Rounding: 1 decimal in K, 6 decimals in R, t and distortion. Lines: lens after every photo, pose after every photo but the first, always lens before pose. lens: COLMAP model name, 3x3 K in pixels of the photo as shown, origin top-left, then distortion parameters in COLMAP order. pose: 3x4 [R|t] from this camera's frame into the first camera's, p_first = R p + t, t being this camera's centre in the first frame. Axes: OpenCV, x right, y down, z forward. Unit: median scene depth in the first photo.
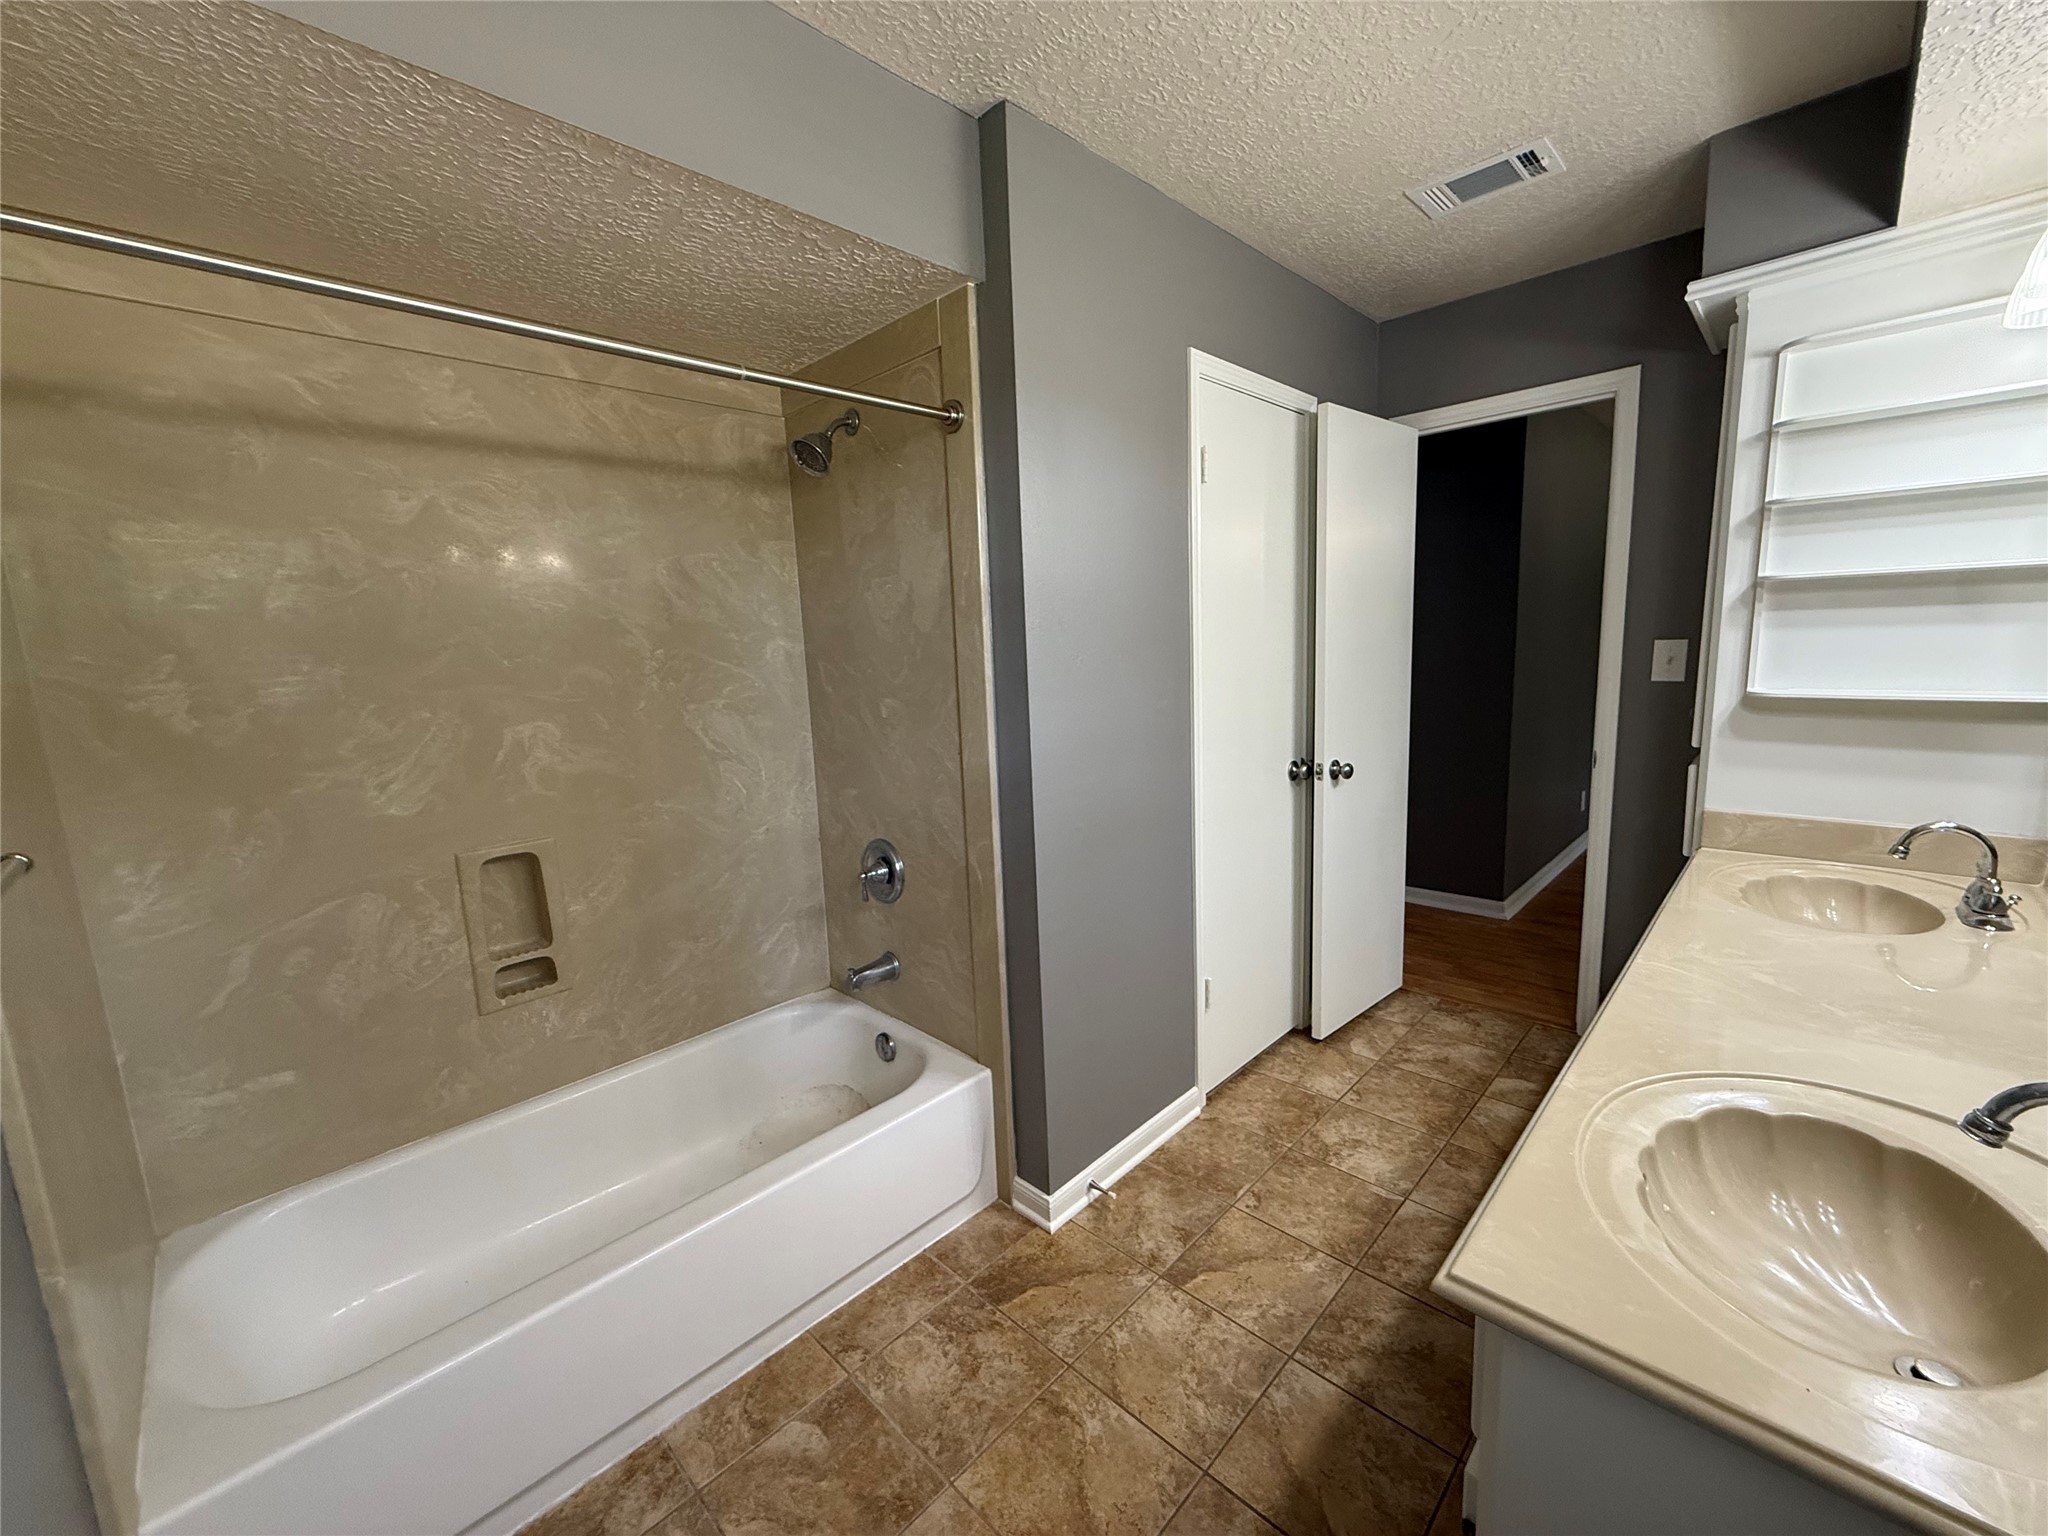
lens RADIAL K [[817.8, 0, 1020.7], [0, 817.8, 769.1], [0, 0, 1]] dist [0.001275, -0.000667]
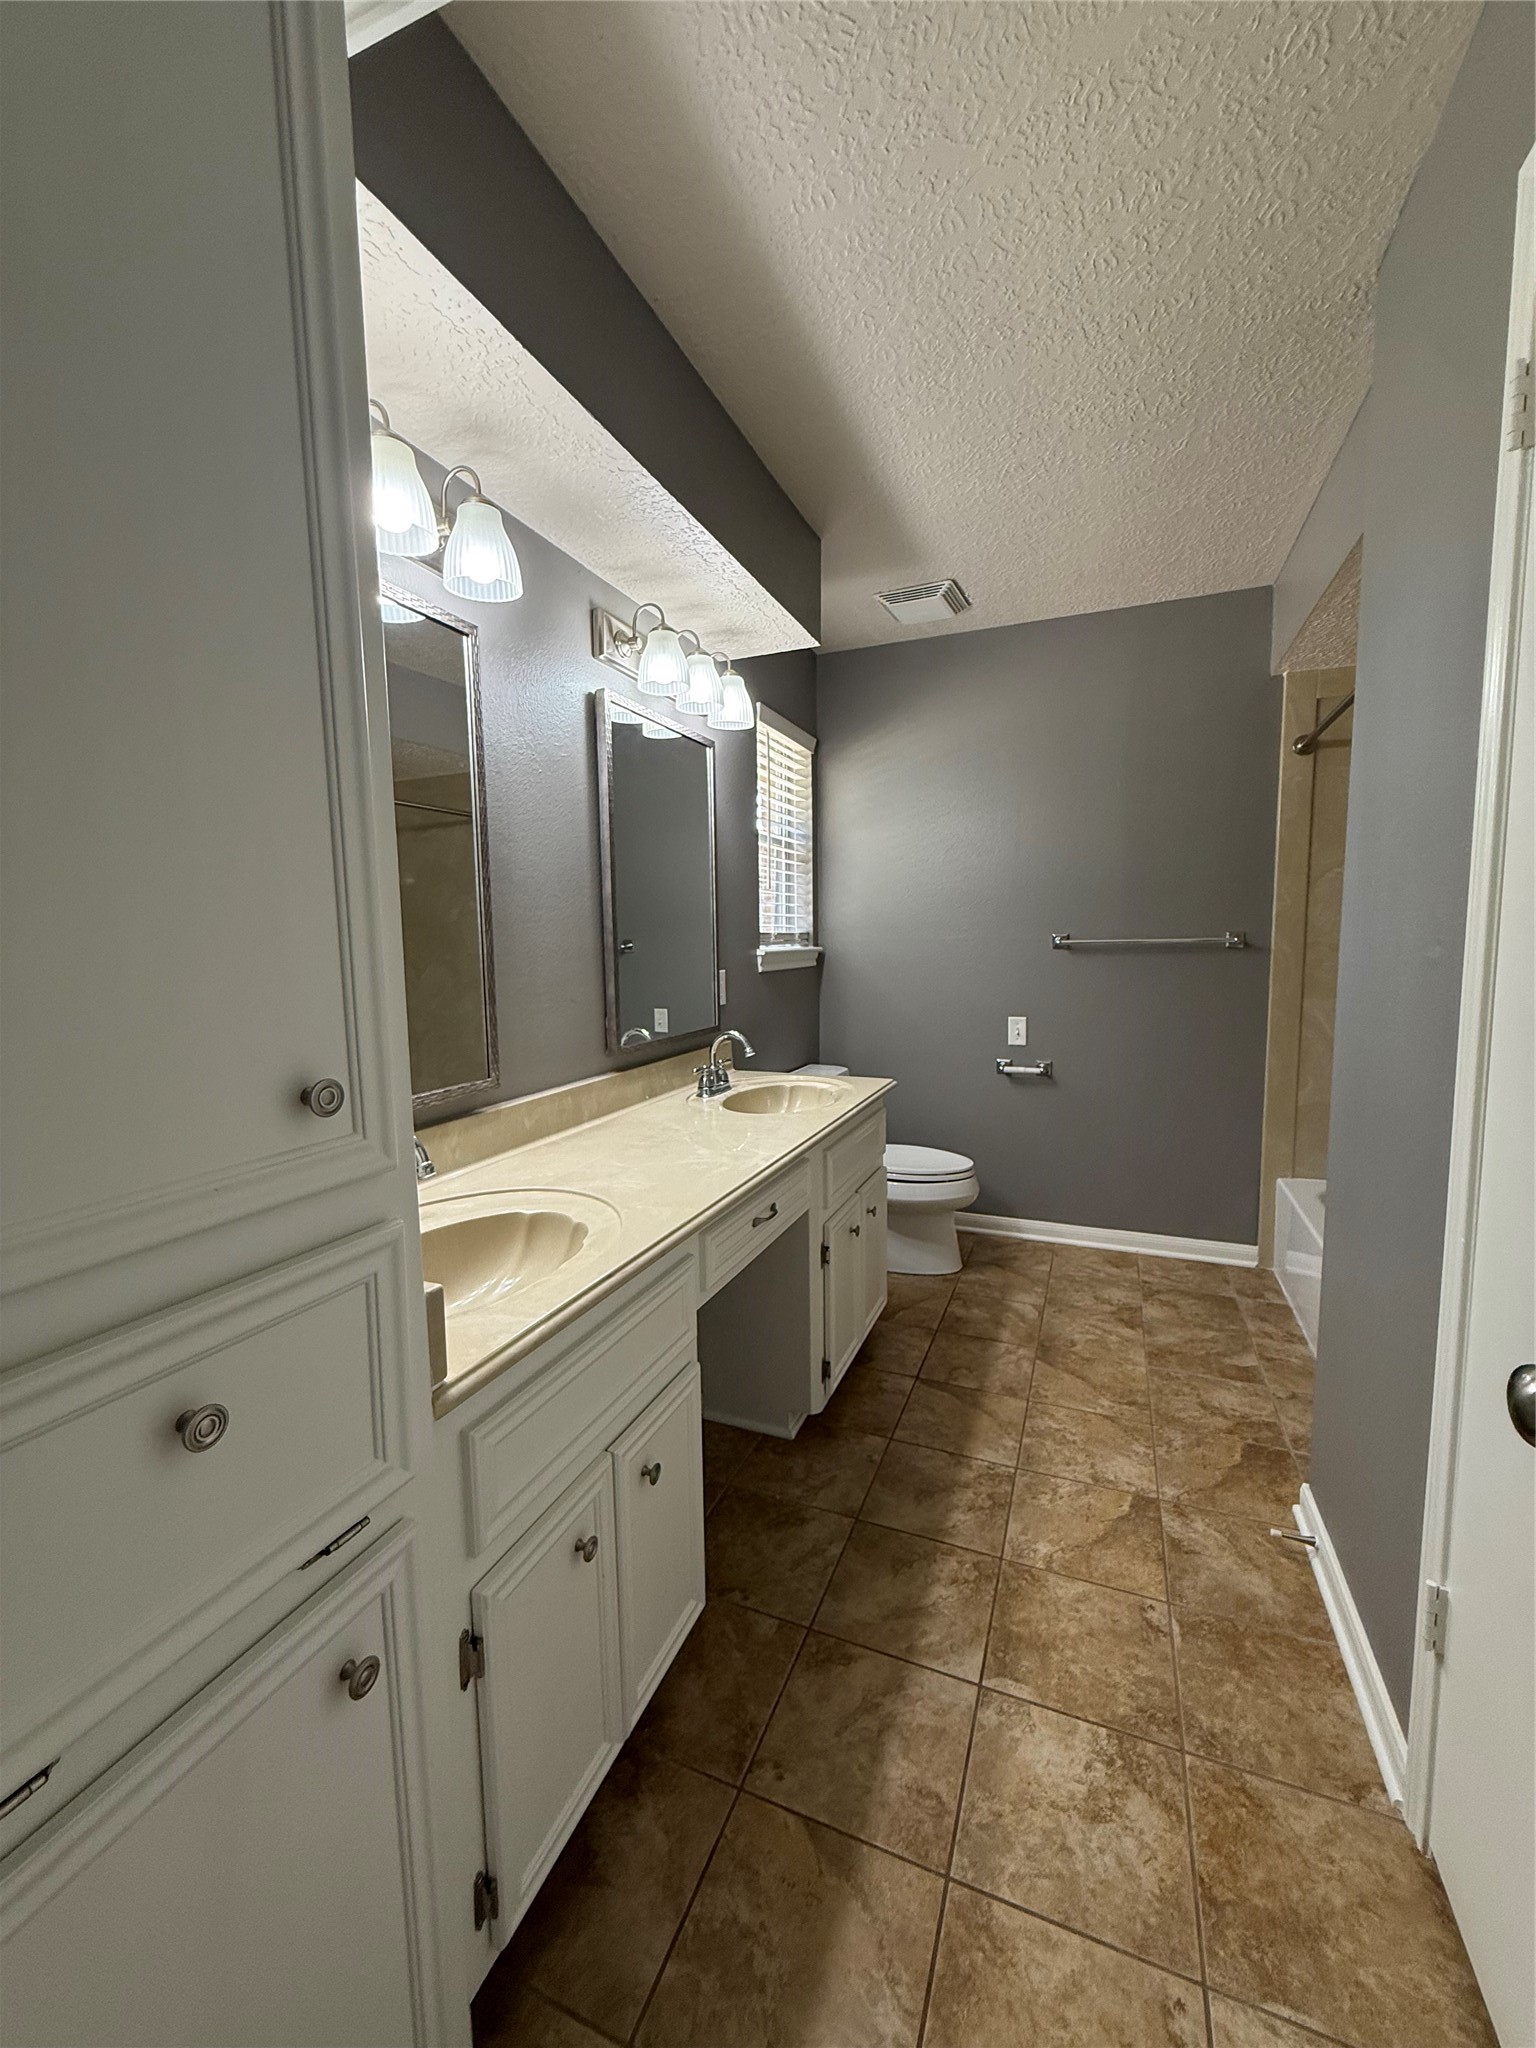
lens RADIAL K [[817.8, 0, 775.0], [0, 817.8, 1019.8], [0, 0, 1]] dist [0.001275, -0.000667]
pose [[-0.921164, 0.095149, -0.377364, 0.977850], [-0.005682, 0.966261, 0.257502, -0.217356], [0.389134, 0.239346, -0.889544, 1.651681]]
